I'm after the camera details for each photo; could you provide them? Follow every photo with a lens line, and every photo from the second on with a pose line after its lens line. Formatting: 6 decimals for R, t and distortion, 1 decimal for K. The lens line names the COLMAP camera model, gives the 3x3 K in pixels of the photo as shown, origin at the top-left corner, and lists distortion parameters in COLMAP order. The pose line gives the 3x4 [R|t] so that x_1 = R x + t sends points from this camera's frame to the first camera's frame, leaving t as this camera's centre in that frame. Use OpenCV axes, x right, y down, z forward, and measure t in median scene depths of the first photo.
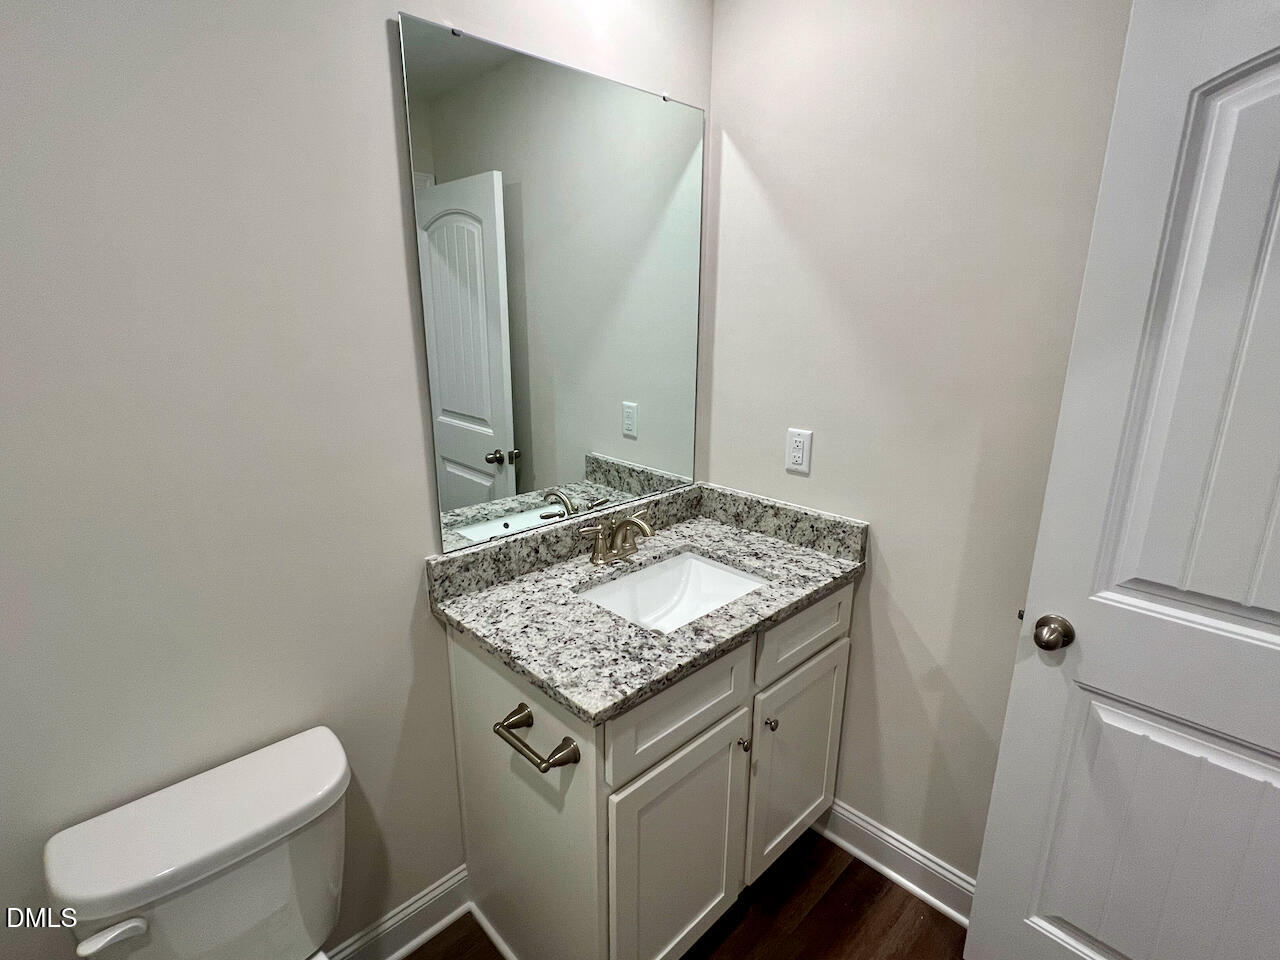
lens RADIAL K [[626.6, 0, 640.0], [0, 626.6, 480.0], [0, 0, 1]] dist [0.001216, 0.000046]
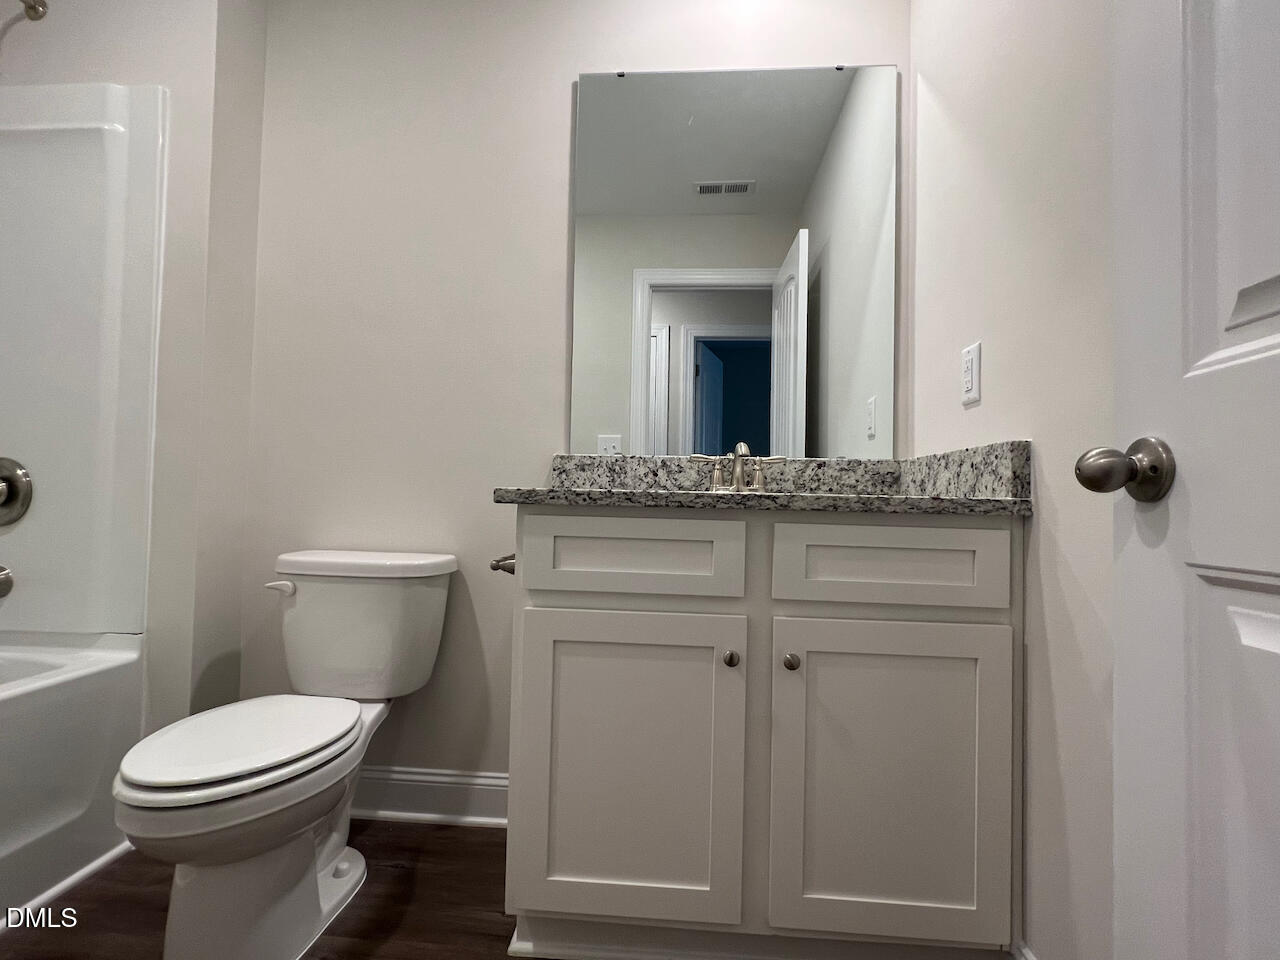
lens RADIAL K [[640.3, 0, 640.0], [0, 640.3, 480.0], [0, 0, 1]] dist [0.006024, 0.000485]
pose [[0.668242, -0.019490, -0.743688, 0.653865], [-0.211843, 0.953285, -0.215335, 0.379940], [0.713144, 0.301442, 0.632897, 0.314537]]
